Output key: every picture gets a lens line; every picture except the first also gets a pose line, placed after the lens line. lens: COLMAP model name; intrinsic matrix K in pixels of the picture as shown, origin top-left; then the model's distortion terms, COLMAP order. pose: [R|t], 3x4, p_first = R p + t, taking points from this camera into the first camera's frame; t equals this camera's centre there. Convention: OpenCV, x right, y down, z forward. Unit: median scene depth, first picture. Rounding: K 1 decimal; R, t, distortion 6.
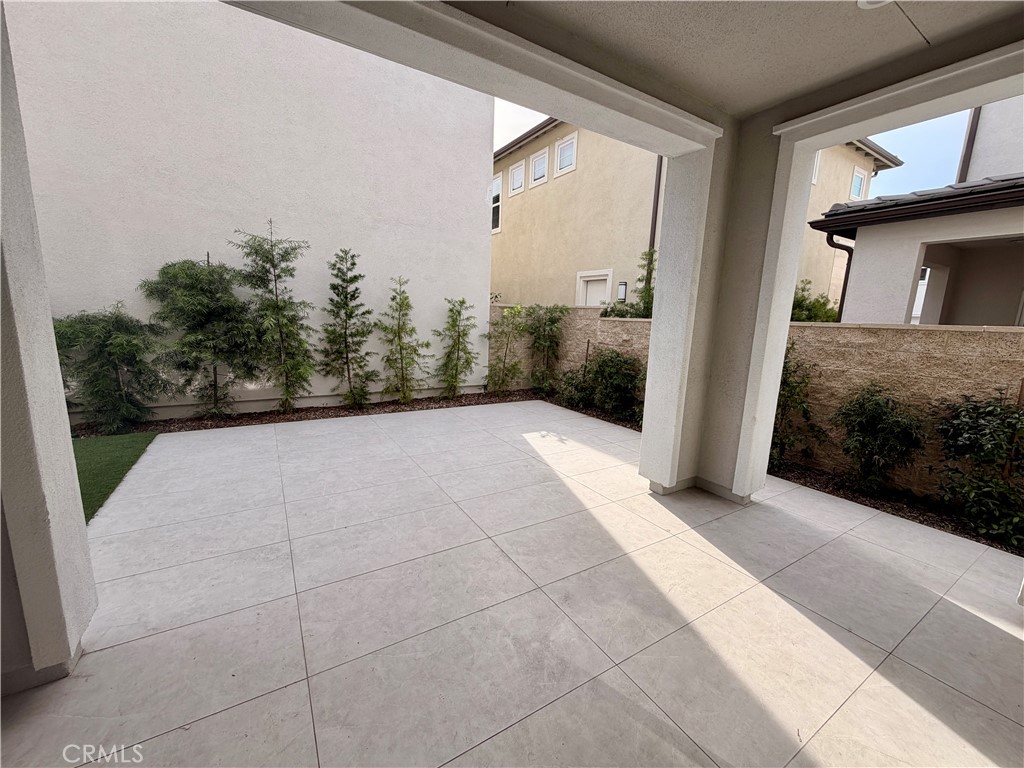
lens RADIAL K [[408.6, 0, 512.1], [0, 408.6, 385.6], [0, 0, 1]] dist [-0.002224, -0.000096]
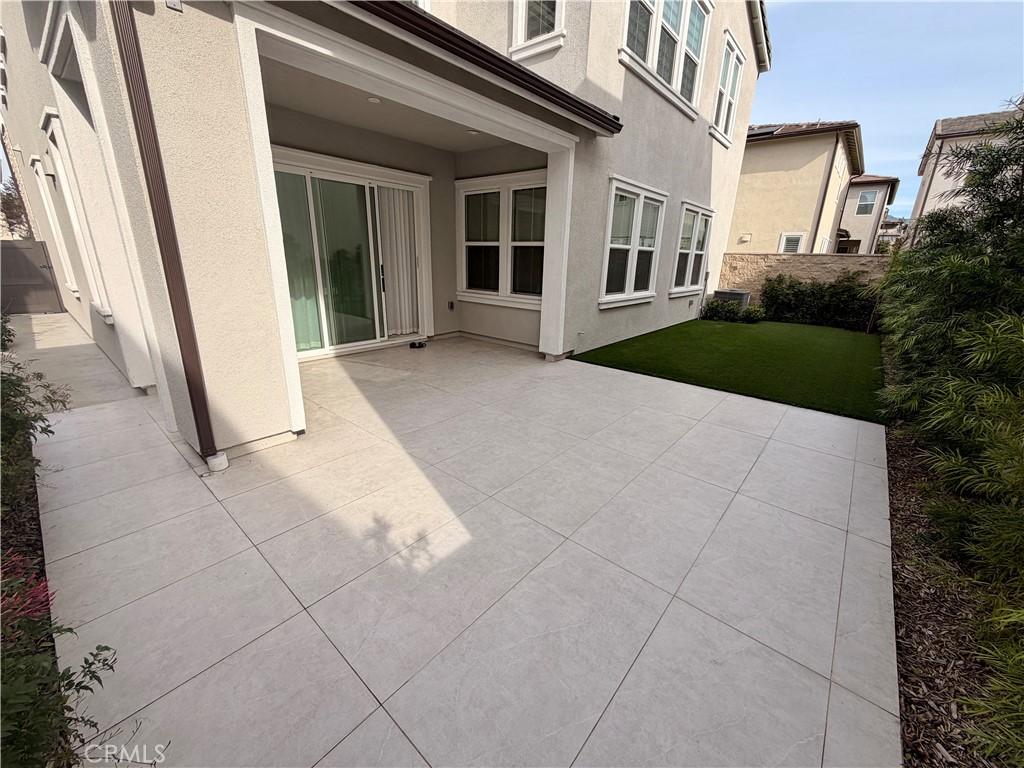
lens RADIAL K [[408.6, 0, 511.1], [0, 408.6, 383.3], [0, 0, 1]] dist [-0.002224, -0.000096]
pose [[-0.949866, 0.036824, -0.310482, 0.152042], [-0.109378, 0.891155, 0.440316, -0.296793], [0.292902, 0.452201, -0.842450, 1.754124]]
